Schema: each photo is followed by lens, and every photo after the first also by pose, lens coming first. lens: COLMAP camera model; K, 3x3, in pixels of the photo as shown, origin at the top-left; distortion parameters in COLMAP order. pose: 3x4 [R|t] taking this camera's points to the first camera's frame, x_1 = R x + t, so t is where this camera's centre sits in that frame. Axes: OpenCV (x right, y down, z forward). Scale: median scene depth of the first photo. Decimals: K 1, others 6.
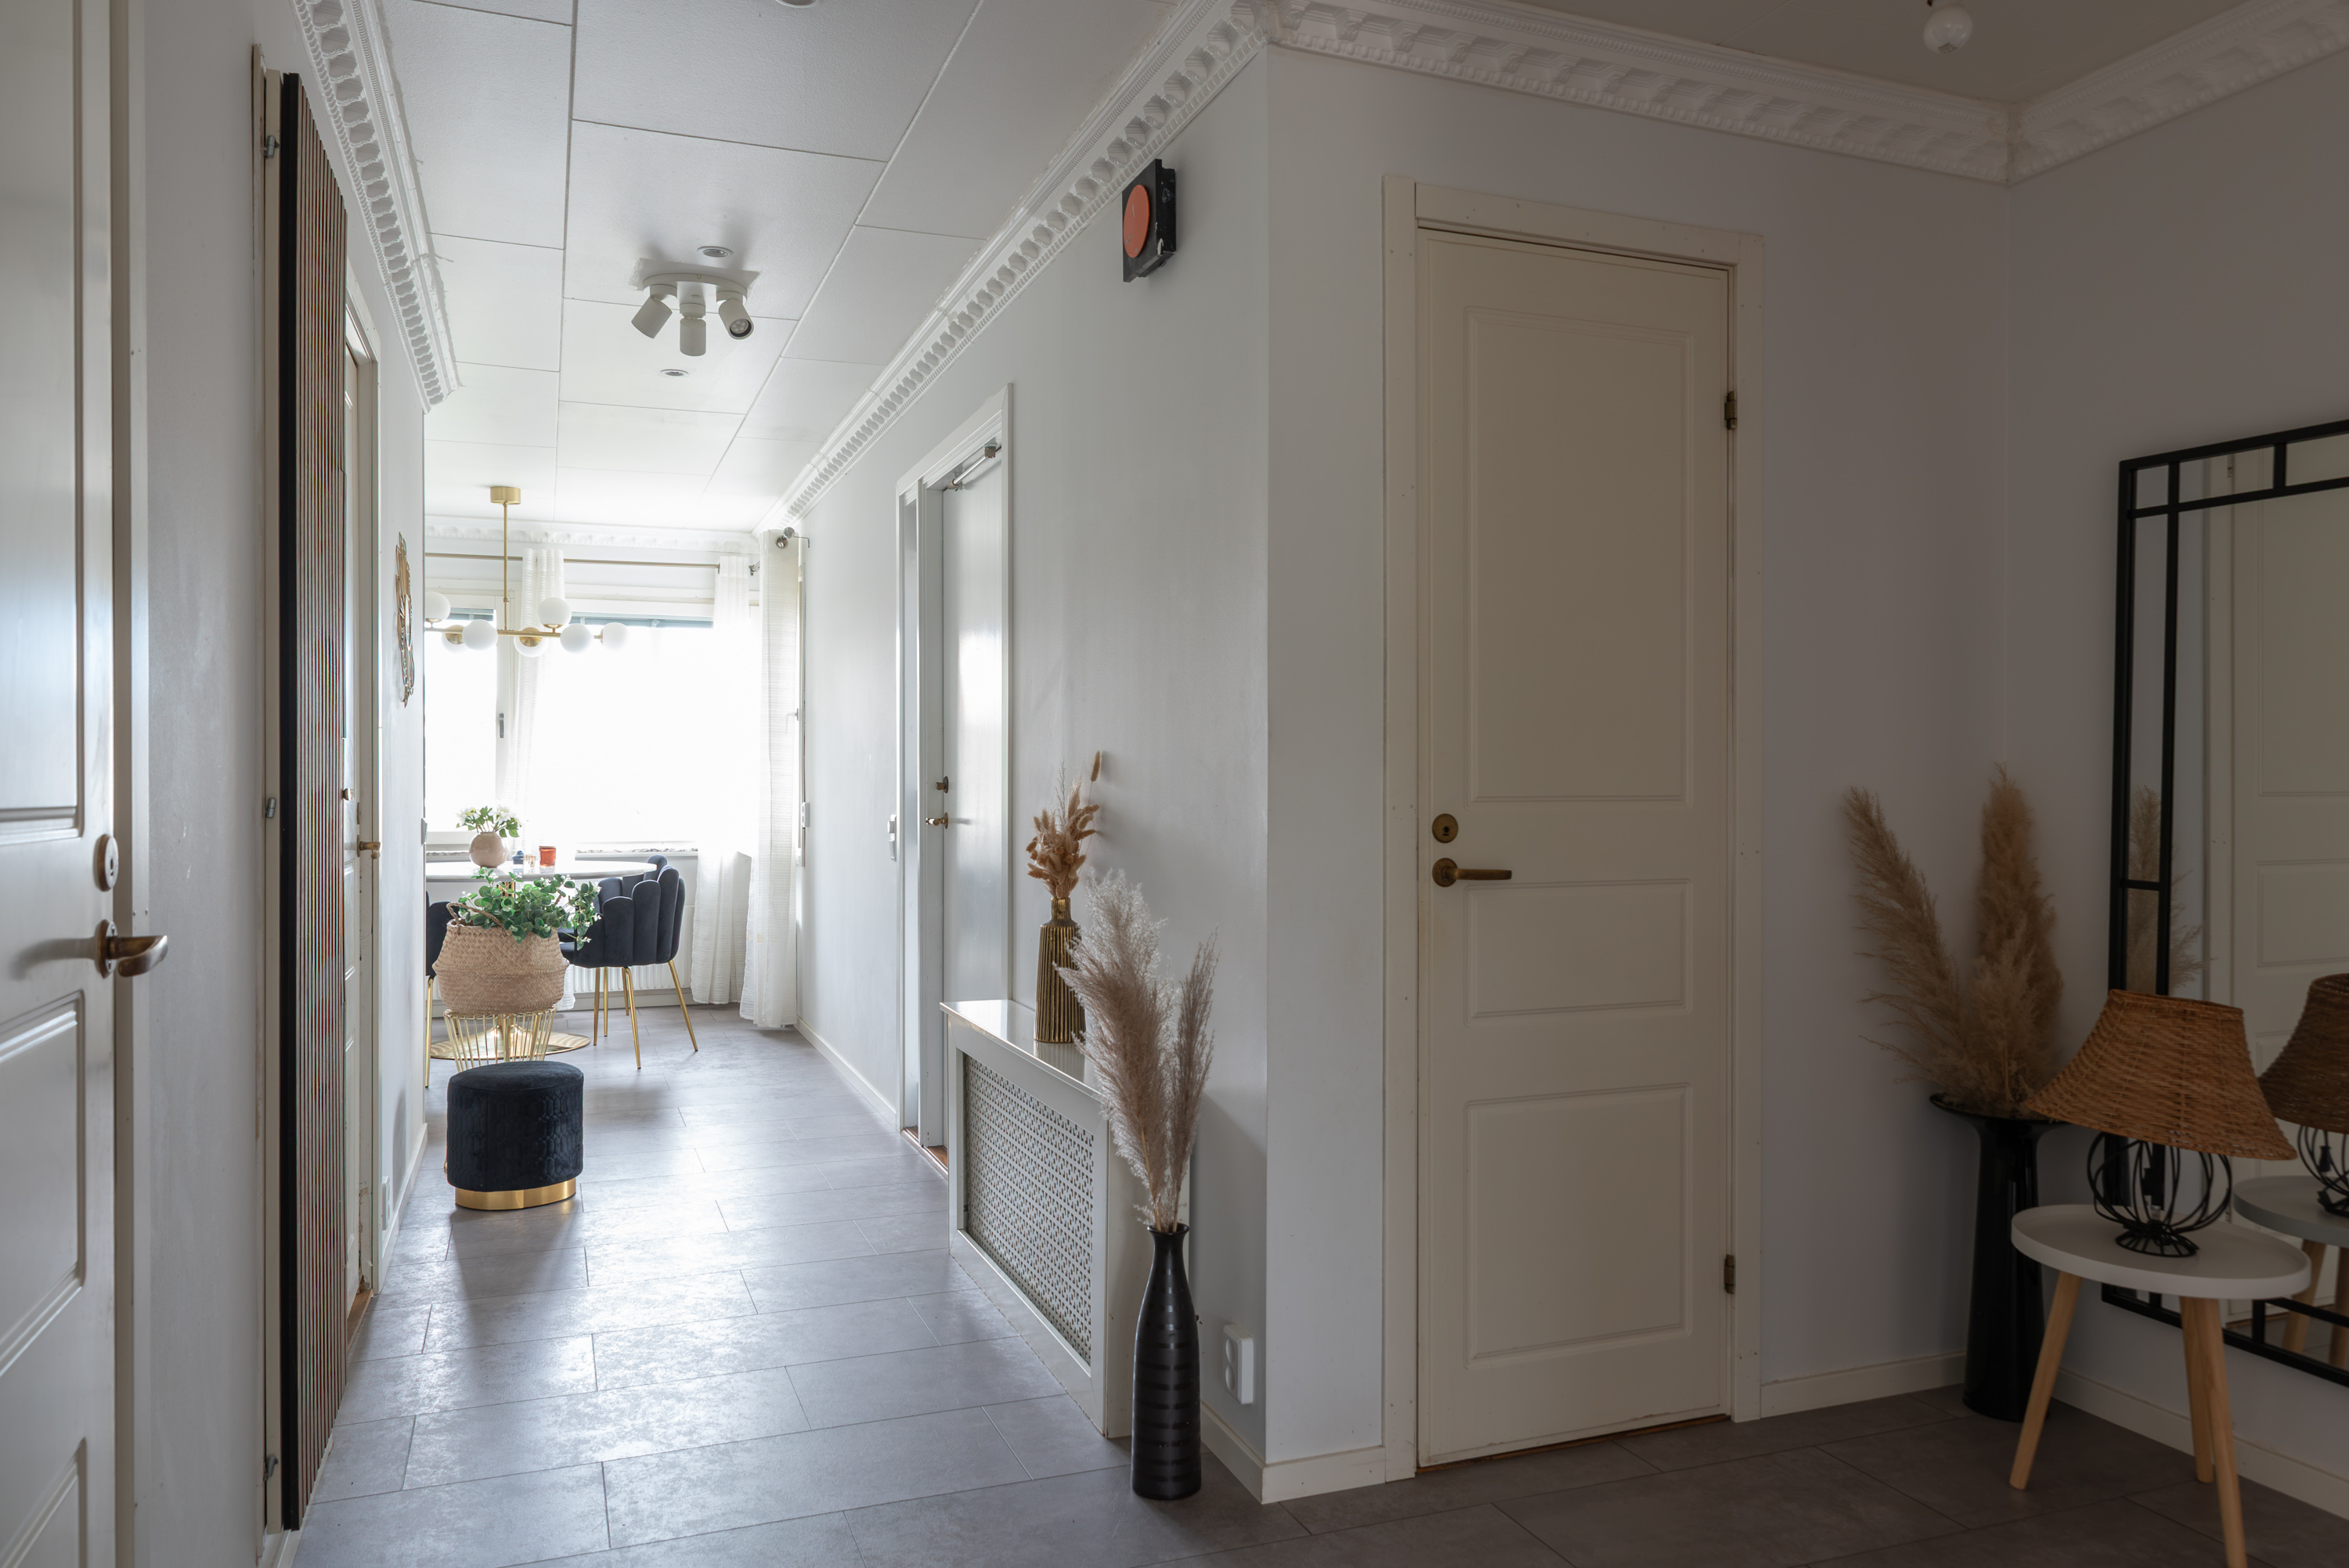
lens RADIAL K [[1604.8, 0, 1174.5], [0, 1604.8, 784.0], [0, 0, 1]] dist [0.001884, -0.002448]
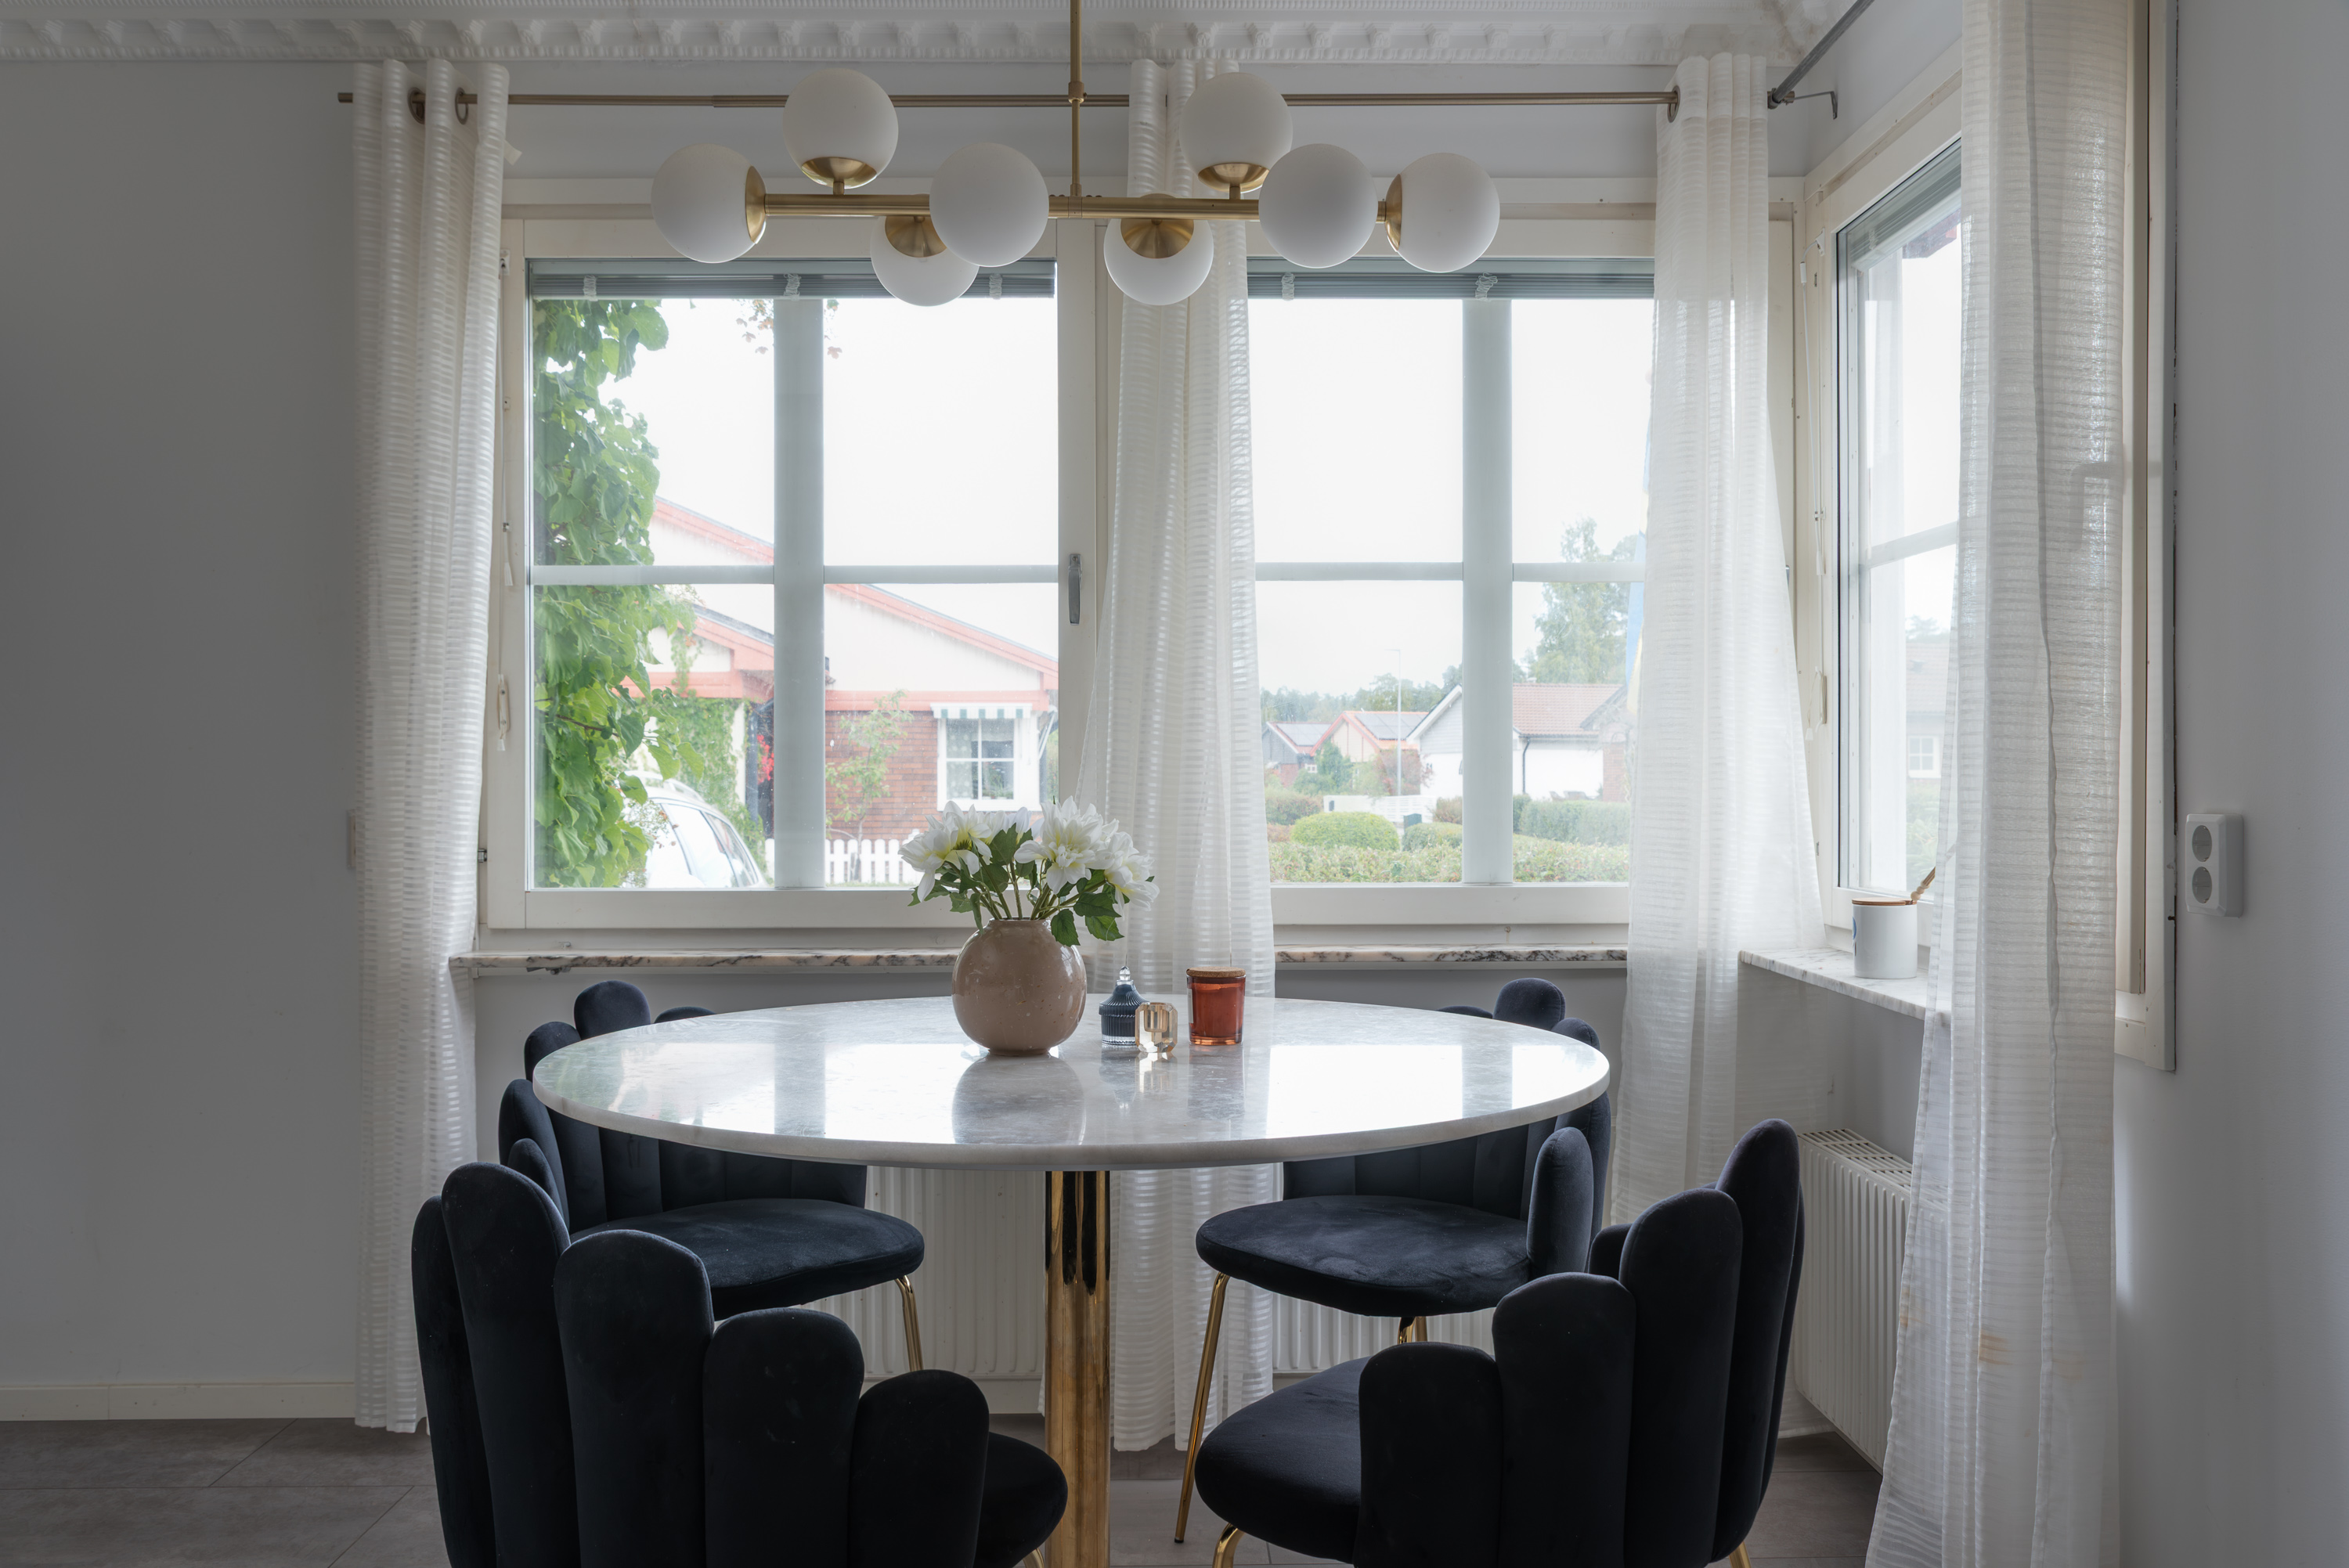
lens RADIAL K [[2098.0, 0, 1174.5], [0, 2098.0, 784.0], [0, 0, 1]] dist [0.000280, 0.000159]
pose [[0.936223, 0.000202, -0.351407, -0.270686], [0.002008, 0.999980, 0.005926, 0.004619], [0.351401, -0.006254, 0.936204, 0.660207]]
